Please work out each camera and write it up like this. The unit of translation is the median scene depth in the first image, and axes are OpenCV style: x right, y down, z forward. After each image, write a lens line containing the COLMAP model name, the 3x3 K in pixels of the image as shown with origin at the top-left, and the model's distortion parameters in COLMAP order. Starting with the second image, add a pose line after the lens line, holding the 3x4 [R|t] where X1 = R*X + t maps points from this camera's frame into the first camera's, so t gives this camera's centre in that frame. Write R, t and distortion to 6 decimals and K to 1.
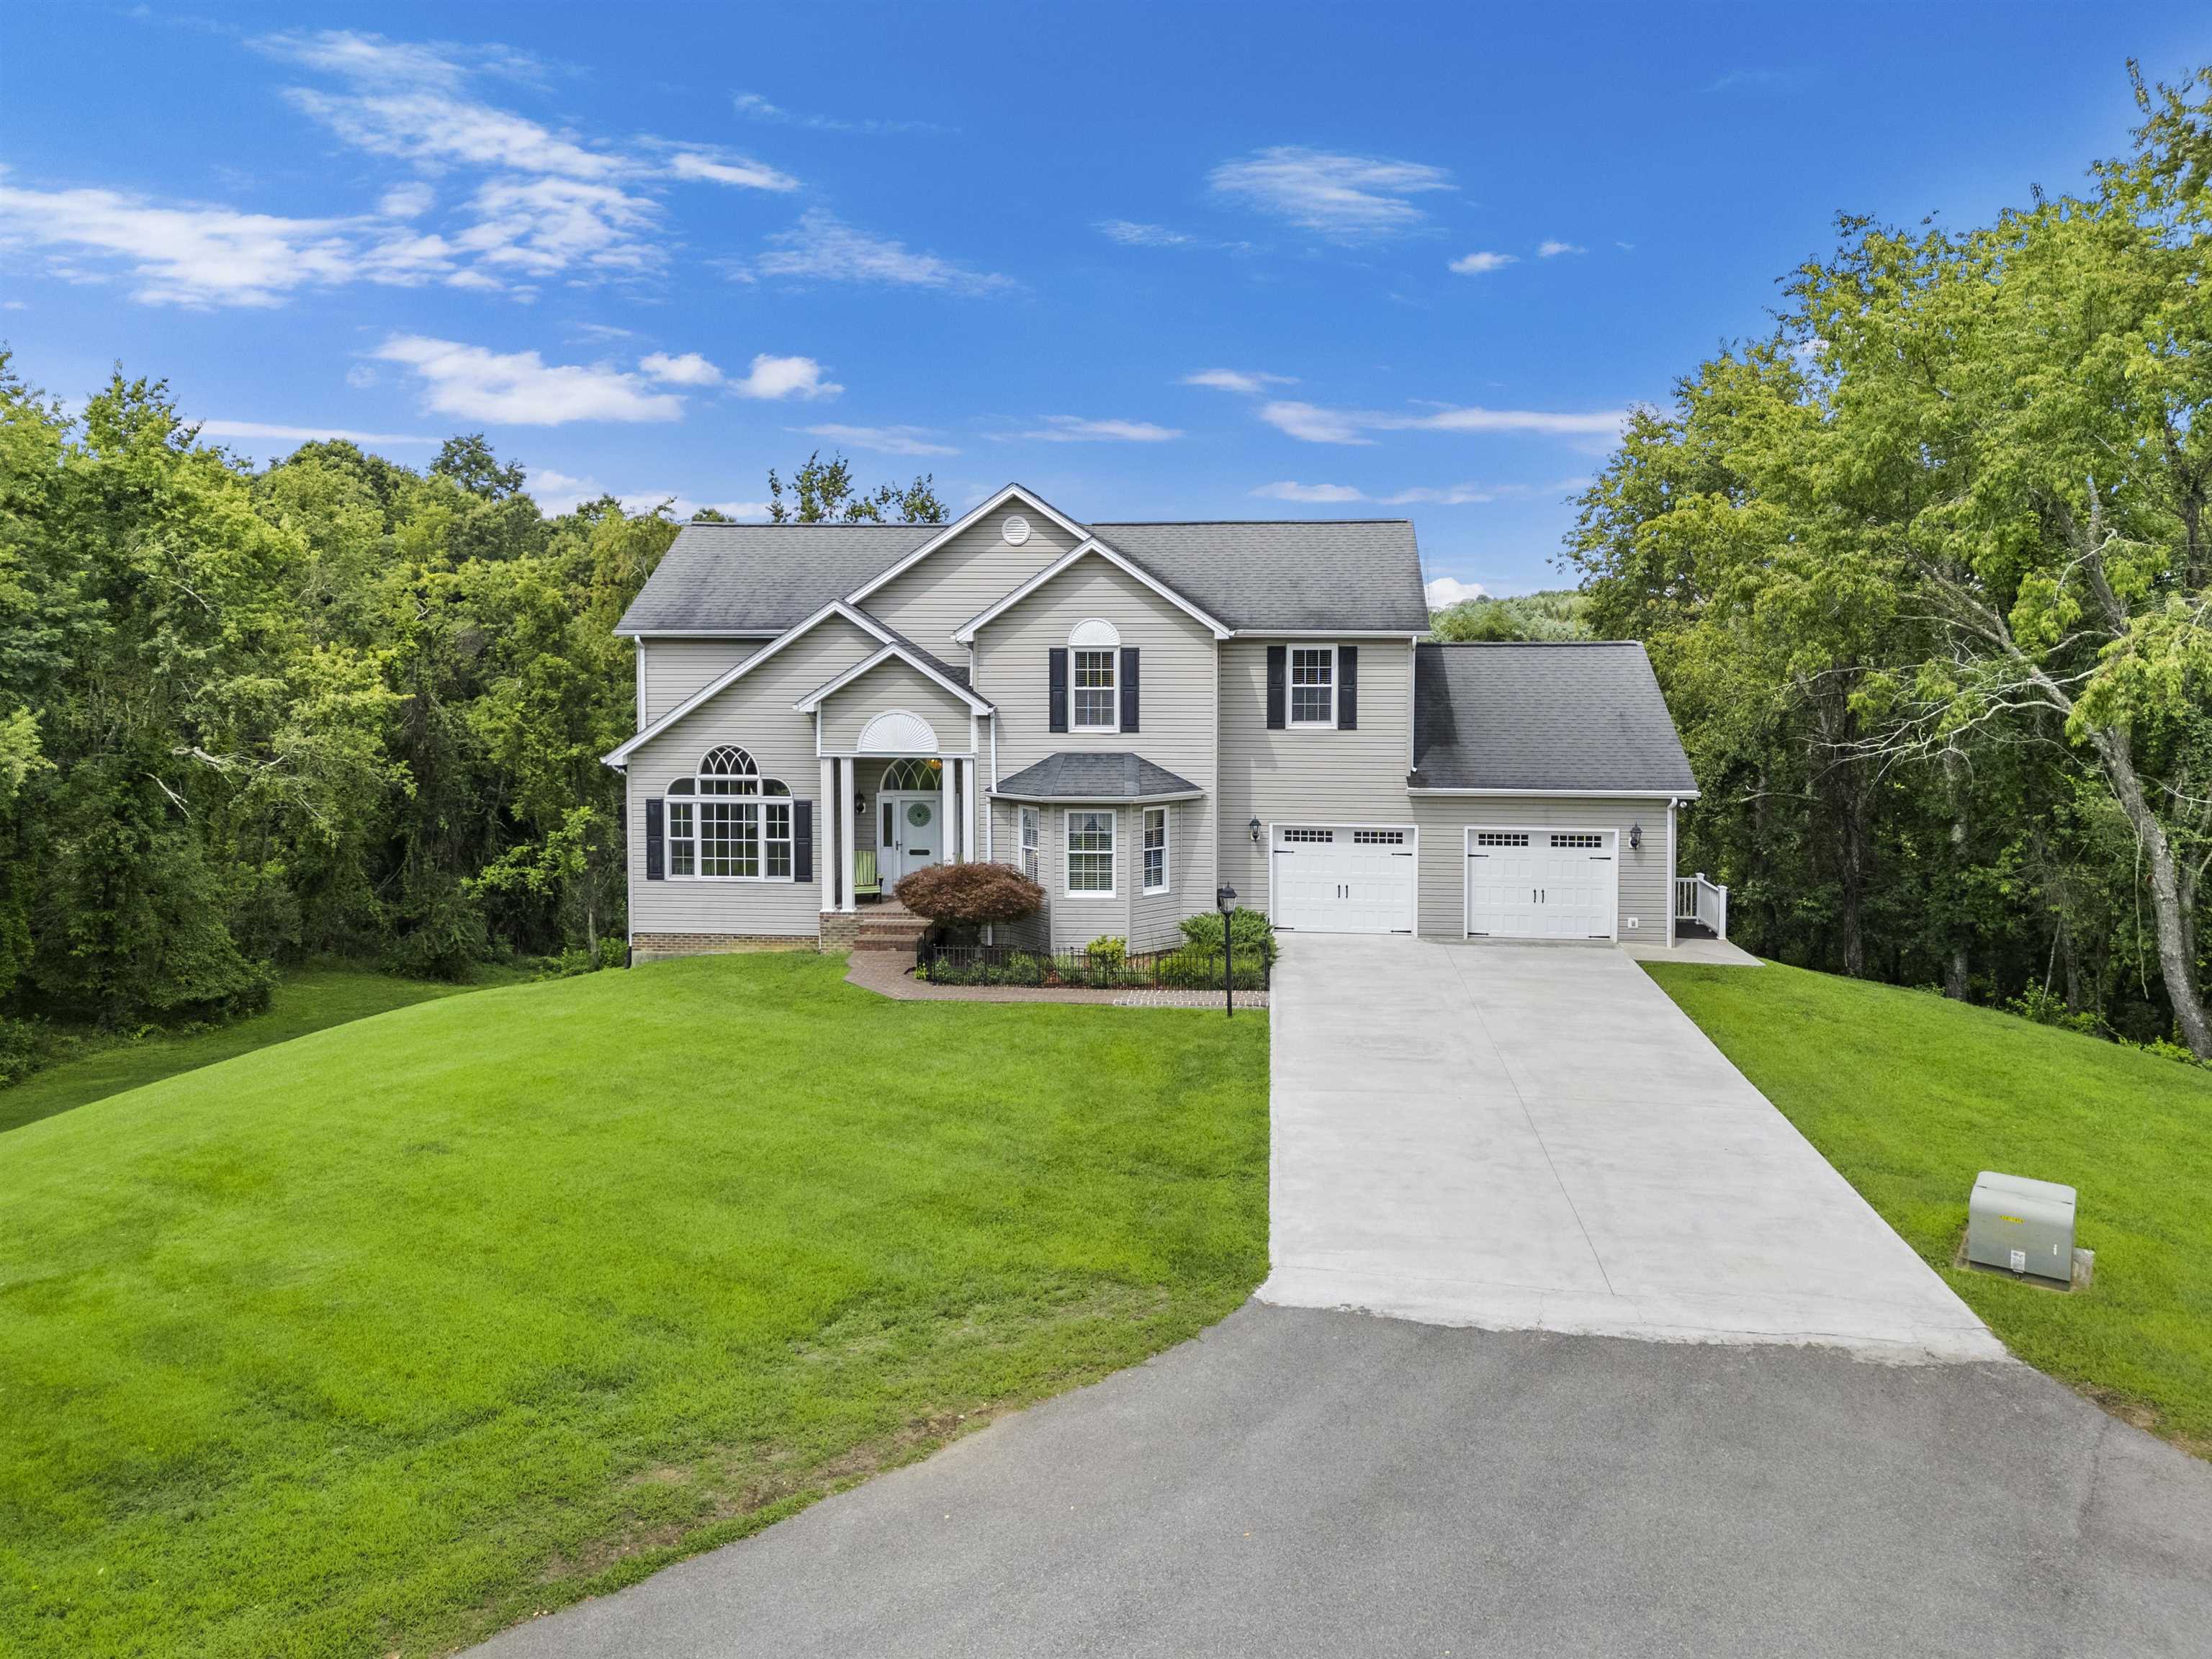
lens RADIAL K [[1586.3, 0, 1094.7], [0, 1586.3, 731.4], [0, 0, 1]] dist [0.072917, -0.072906]
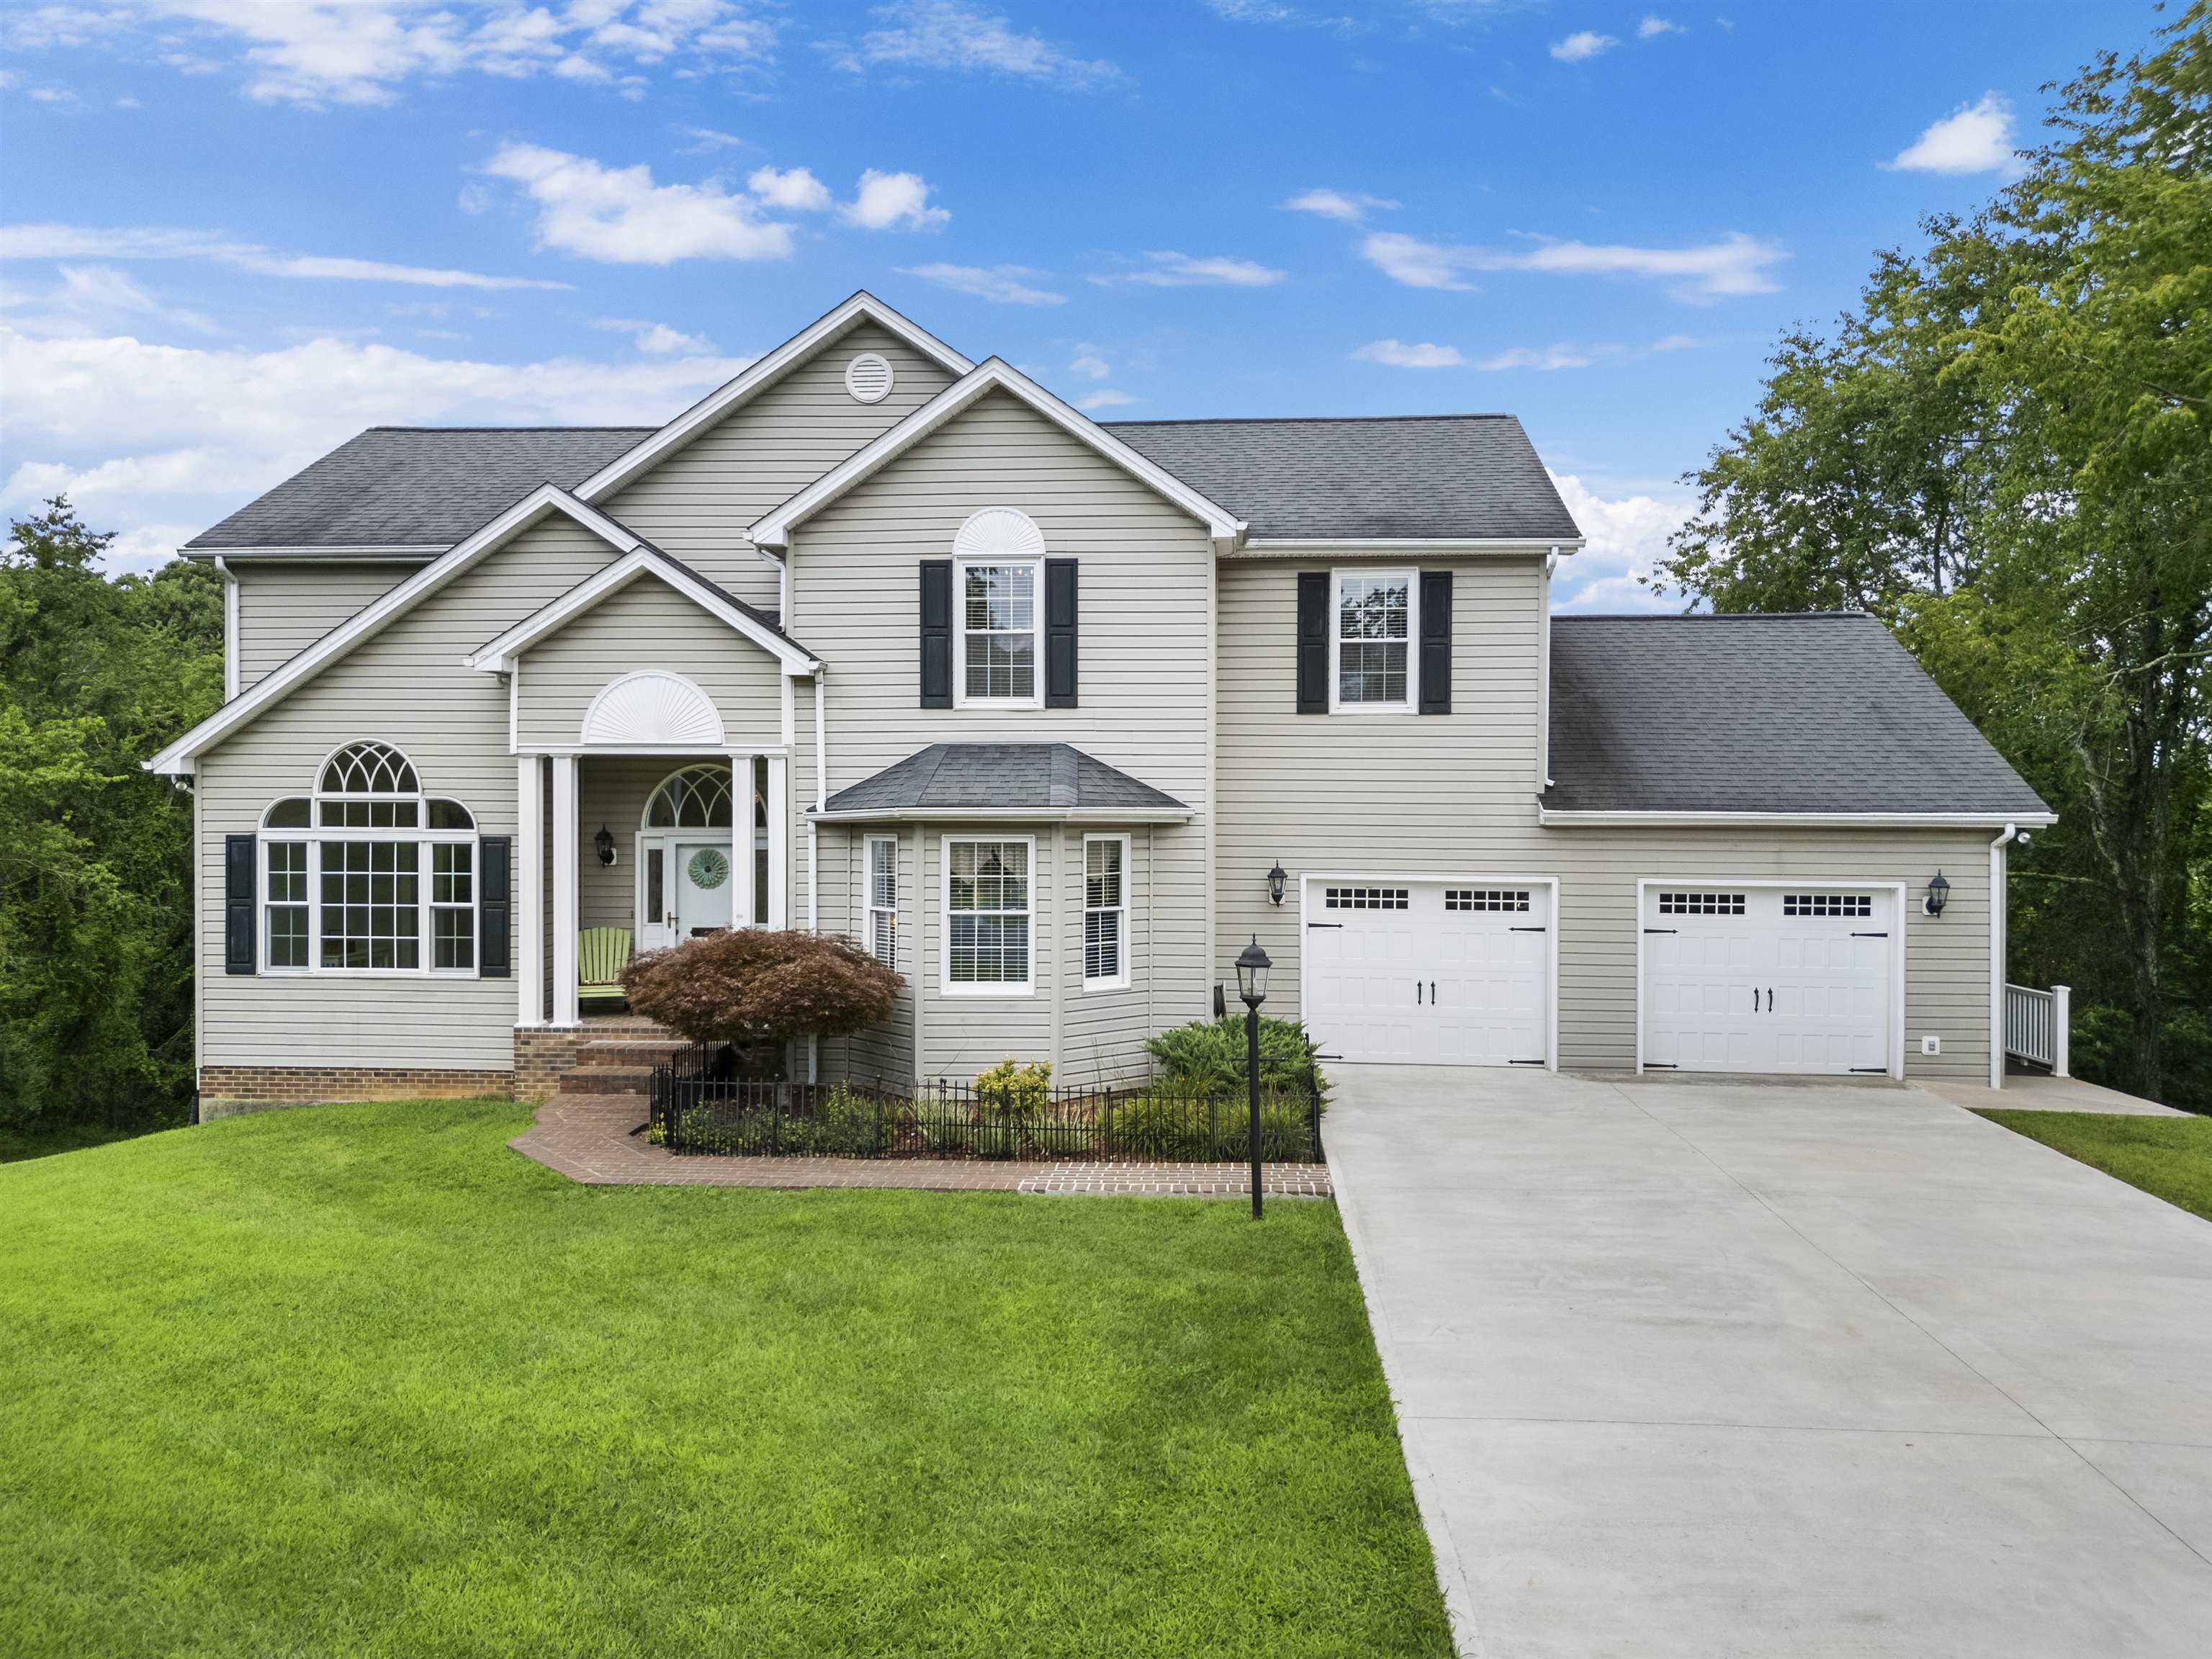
lens RADIAL K [[1586.3, 0, 1090.3], [0, 1586.3, 823.0], [0, 0, 1]] dist [0.072917, -0.072906]
pose [[0.999712, 0.003484, 0.023748, 0.018803], [-0.002210, 0.998567, -0.053475, 0.070641], [-0.023900, 0.053408, 0.998287, 0.420777]]
